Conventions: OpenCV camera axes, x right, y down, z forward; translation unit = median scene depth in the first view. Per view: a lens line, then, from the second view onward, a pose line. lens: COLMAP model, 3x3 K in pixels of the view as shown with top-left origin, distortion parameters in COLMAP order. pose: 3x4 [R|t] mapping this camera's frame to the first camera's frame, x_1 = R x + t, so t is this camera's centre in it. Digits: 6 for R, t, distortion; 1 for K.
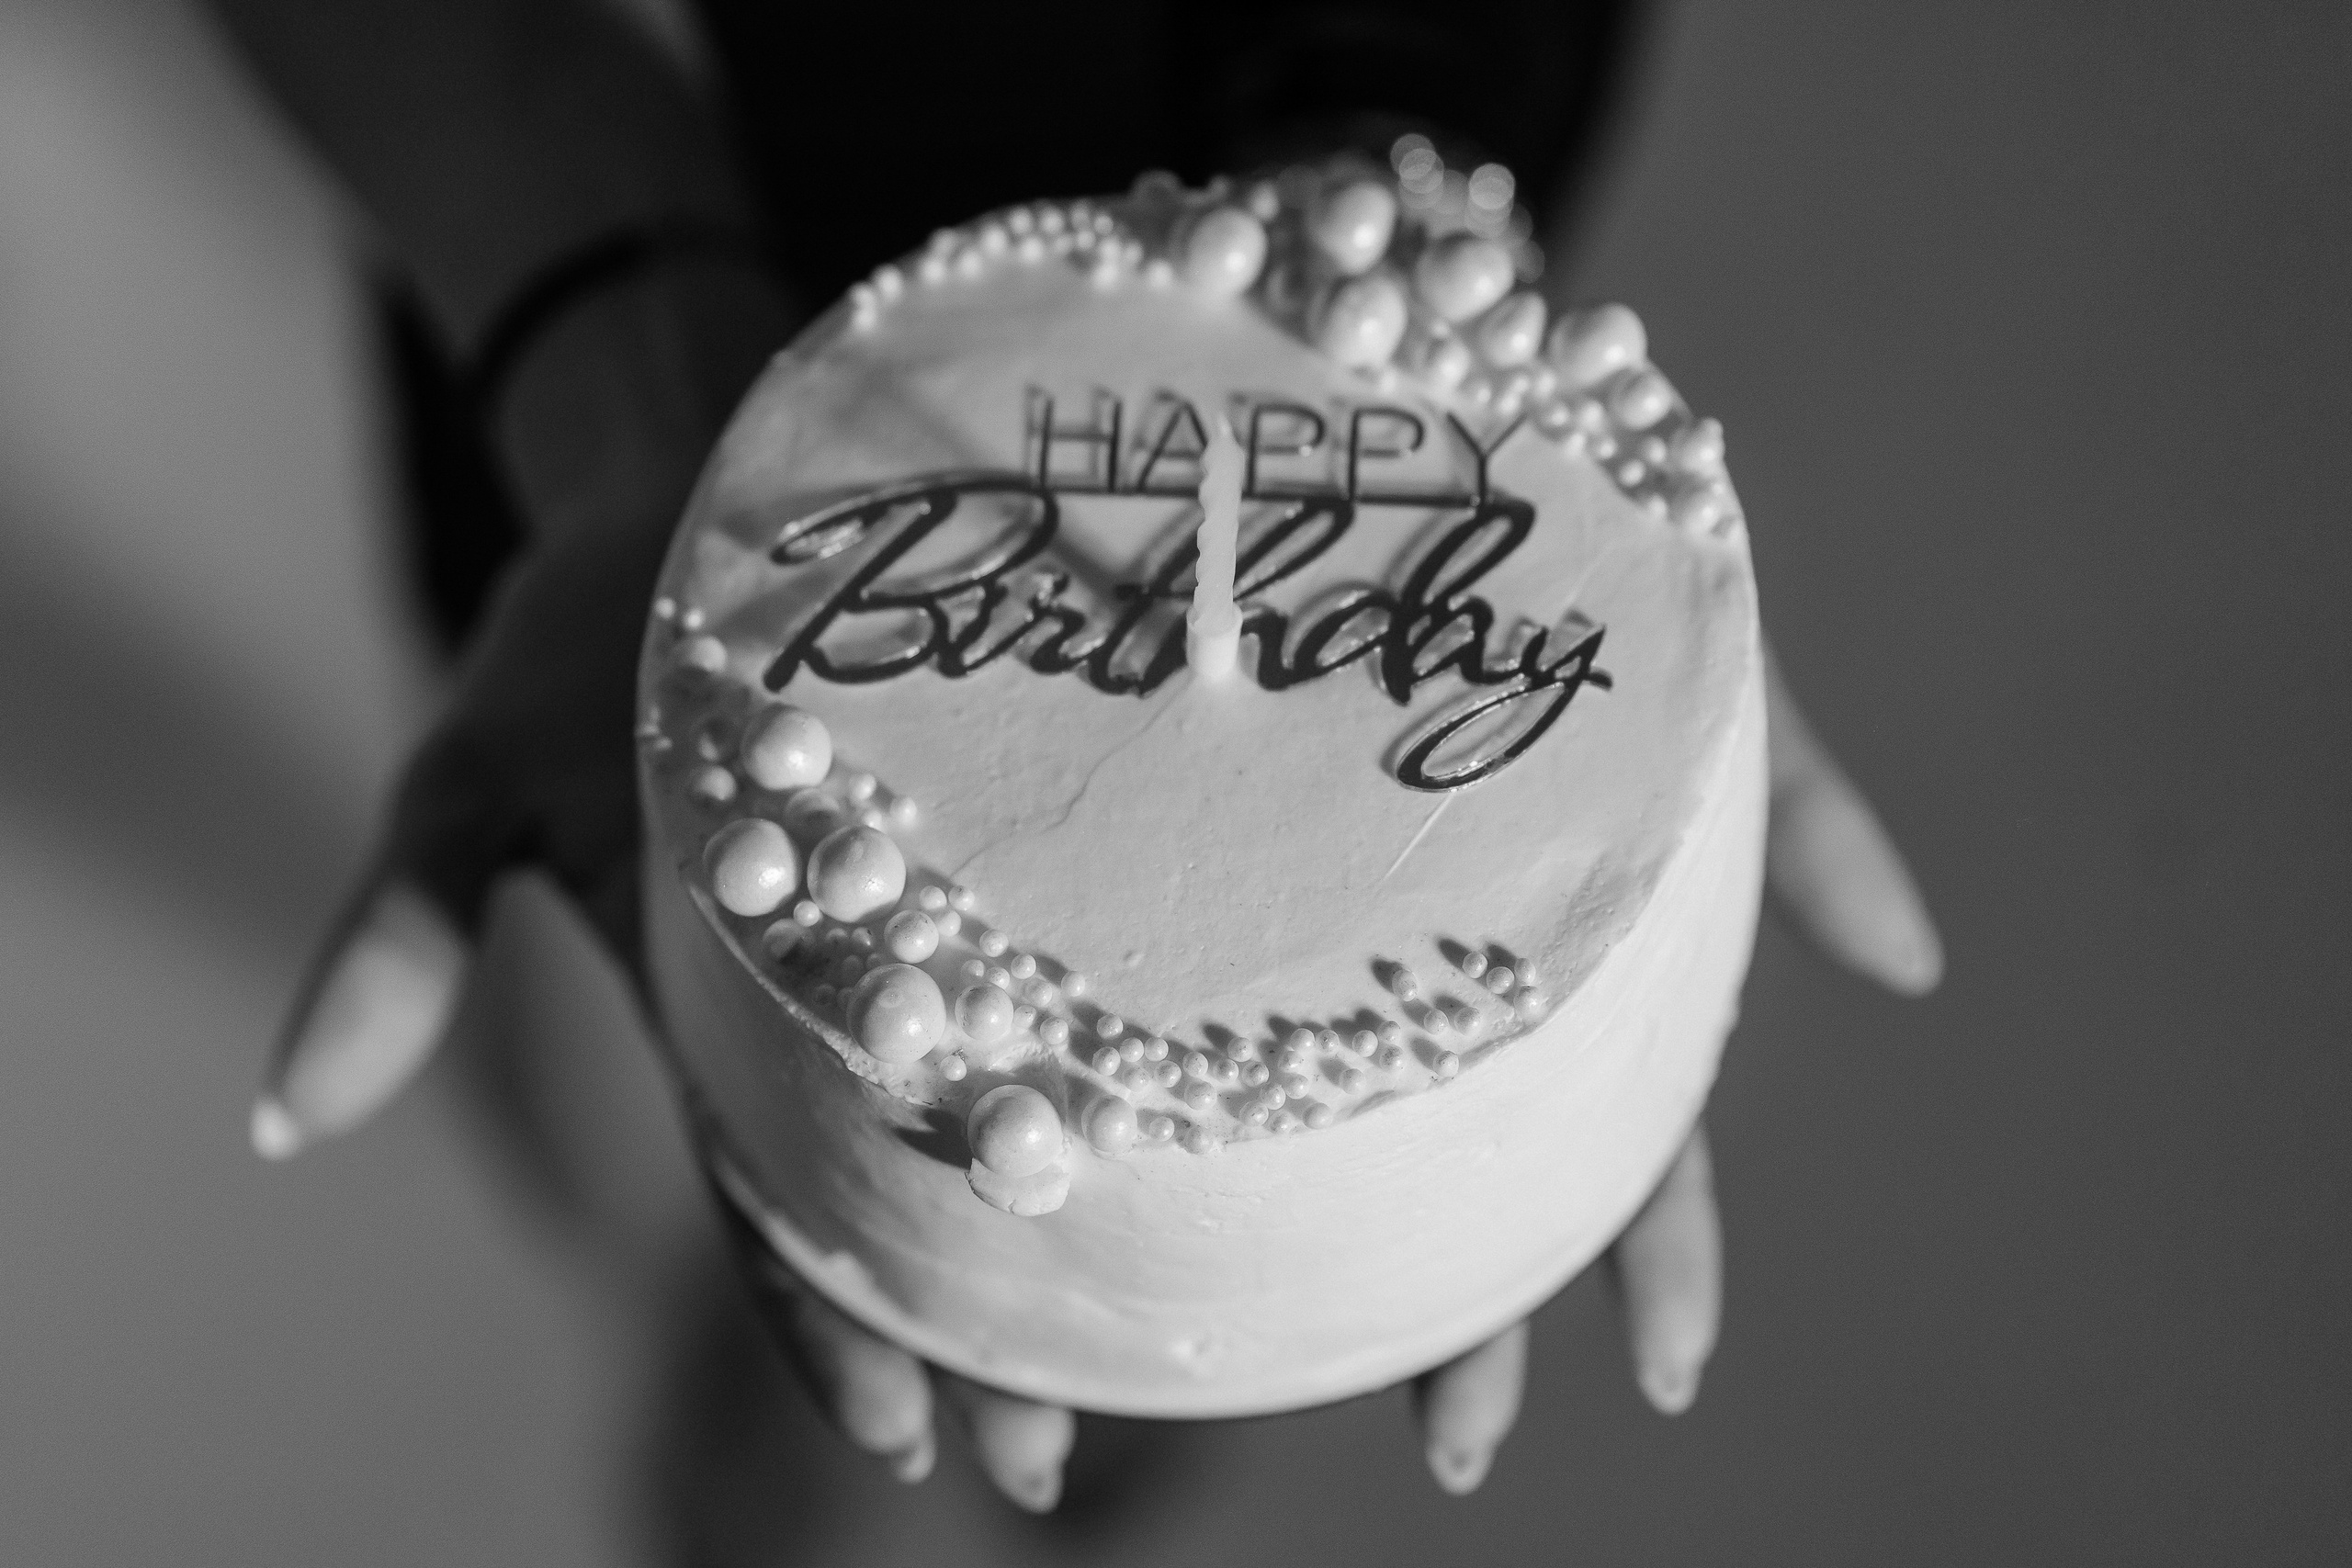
lens RADIAL K [[3816.7, 0, 1176.0], [0, 3816.7, 784.0], [0, 0, 1]] dist [0.141897, 0.024815]
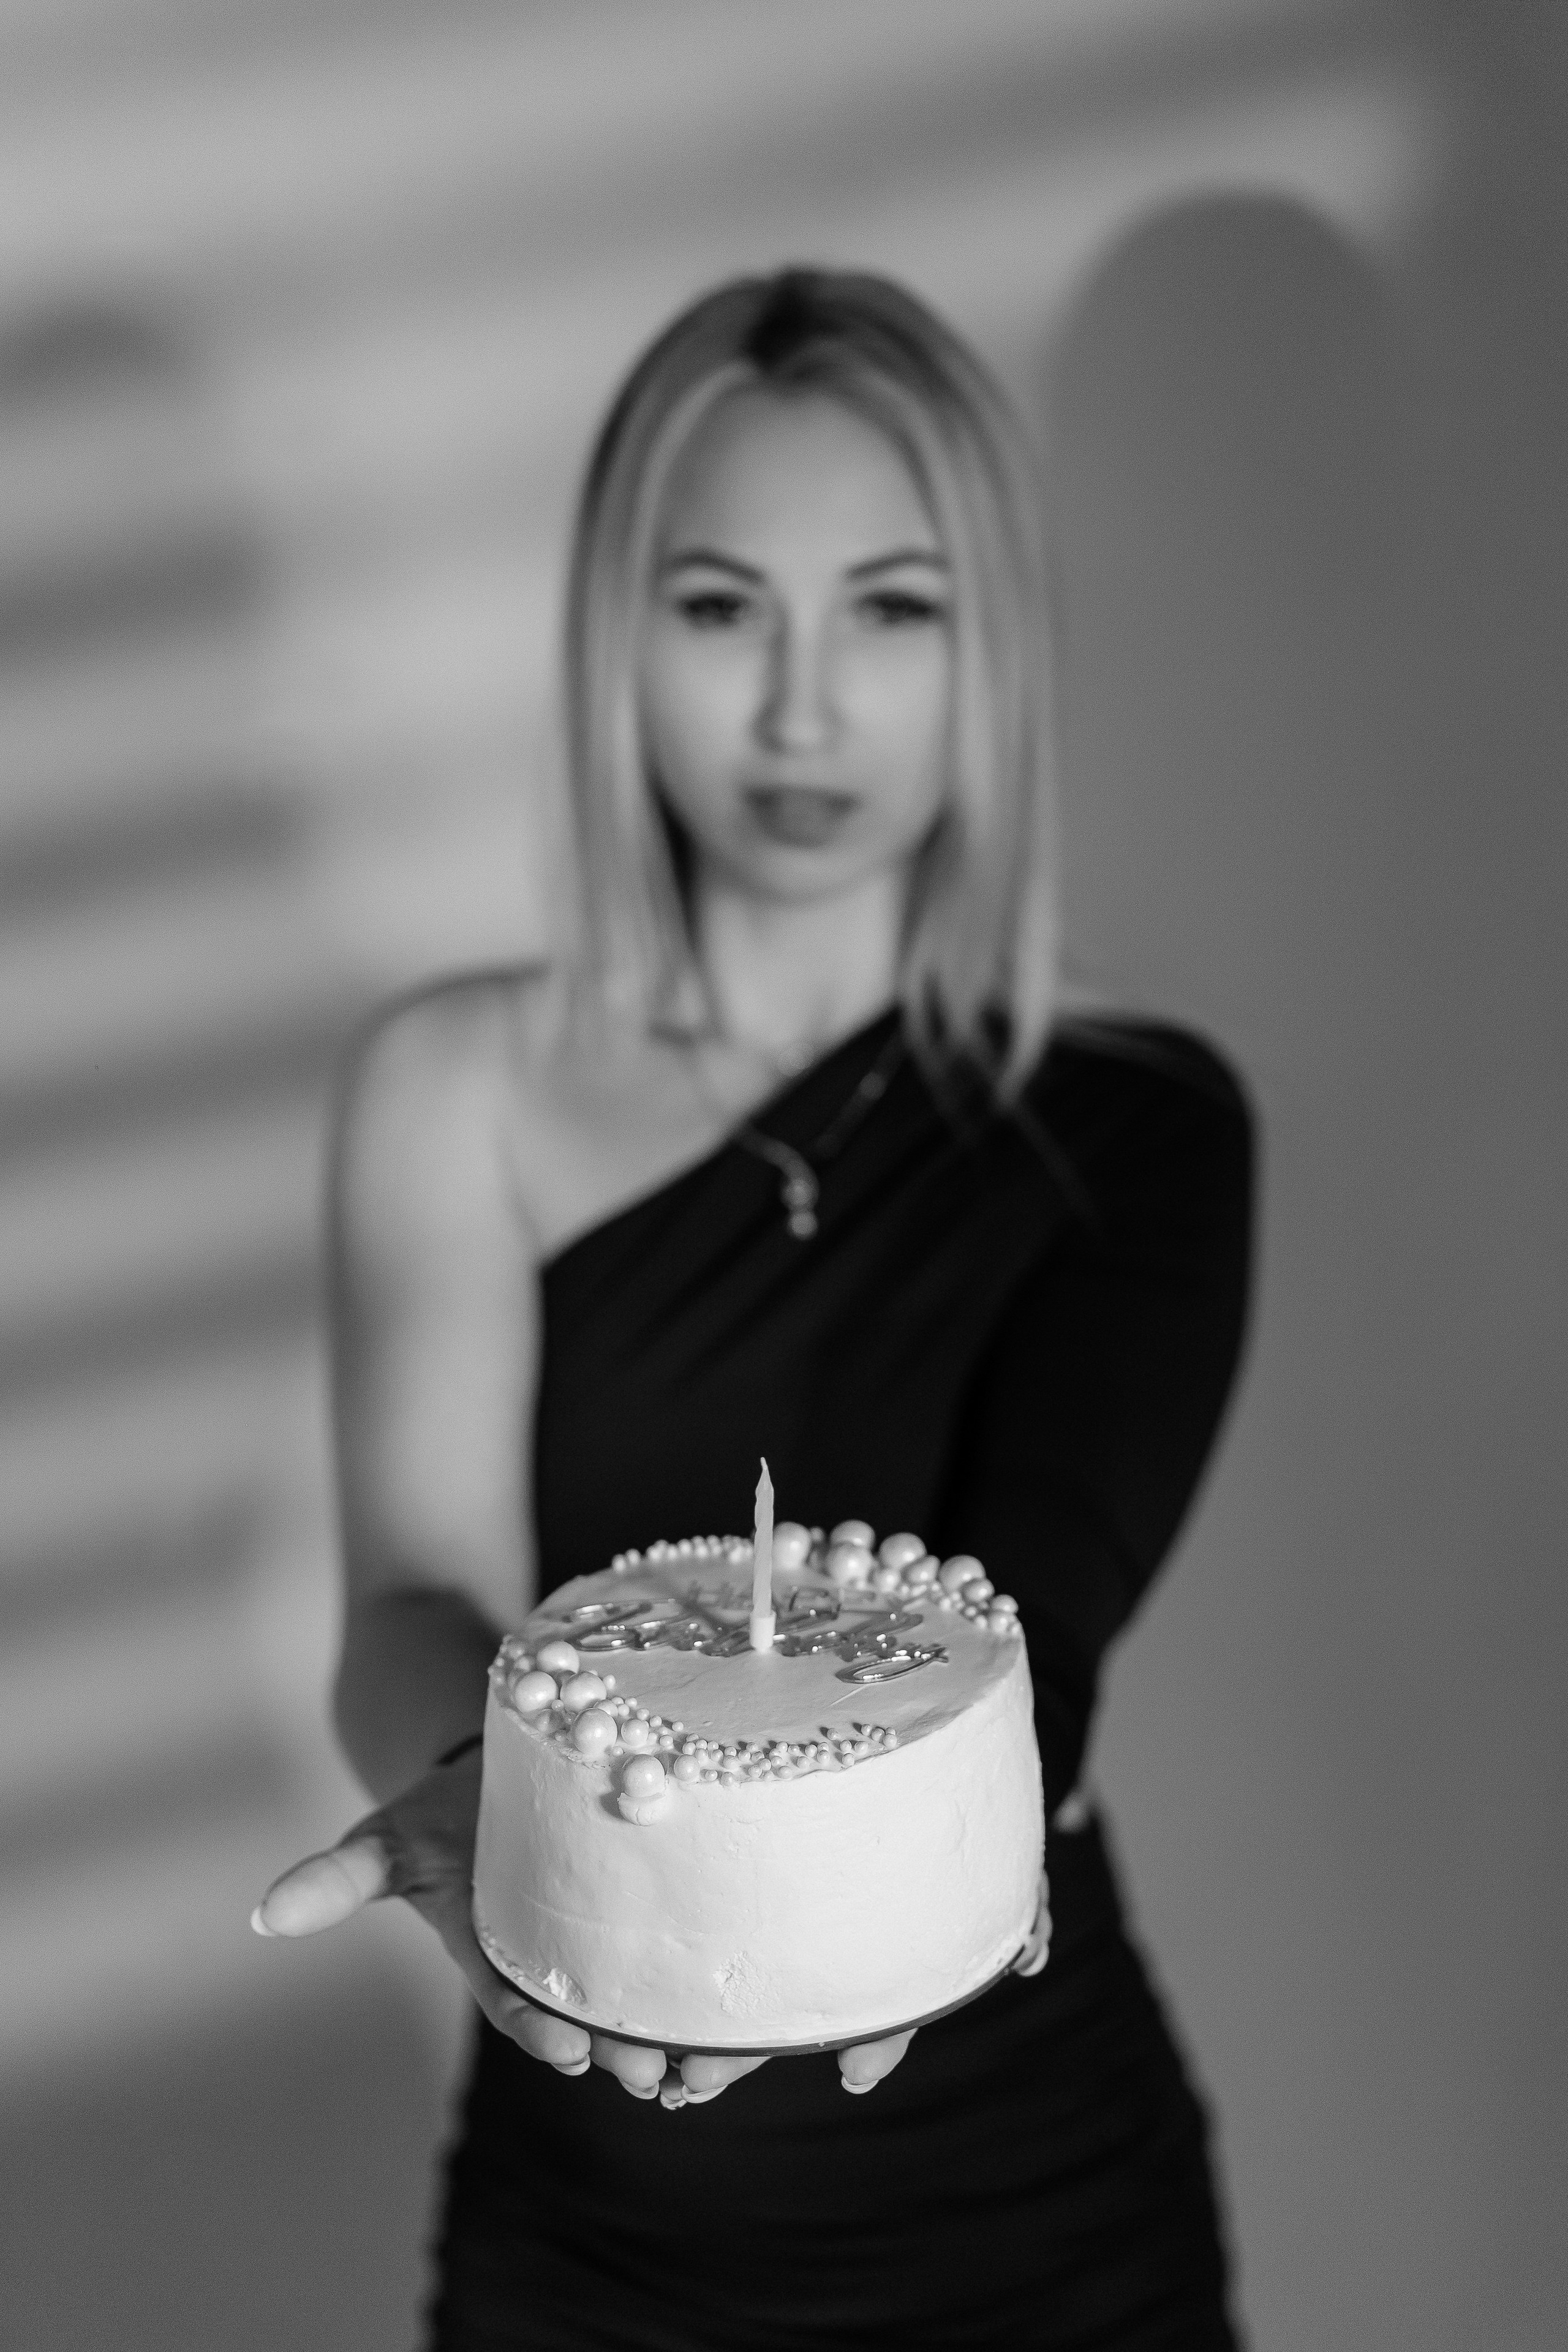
lens RADIAL K [[3817.1, 0, 784.0], [0, 3817.1, 1176.0], [0, 0, 1]] dist [0.141897, 0.024815]
pose [[0.994868, 0.029720, -0.096713, 0.221322], [-0.087203, 0.736591, -0.670694, 1.207838], [0.051305, 0.675686, 0.735402, -0.744016]]
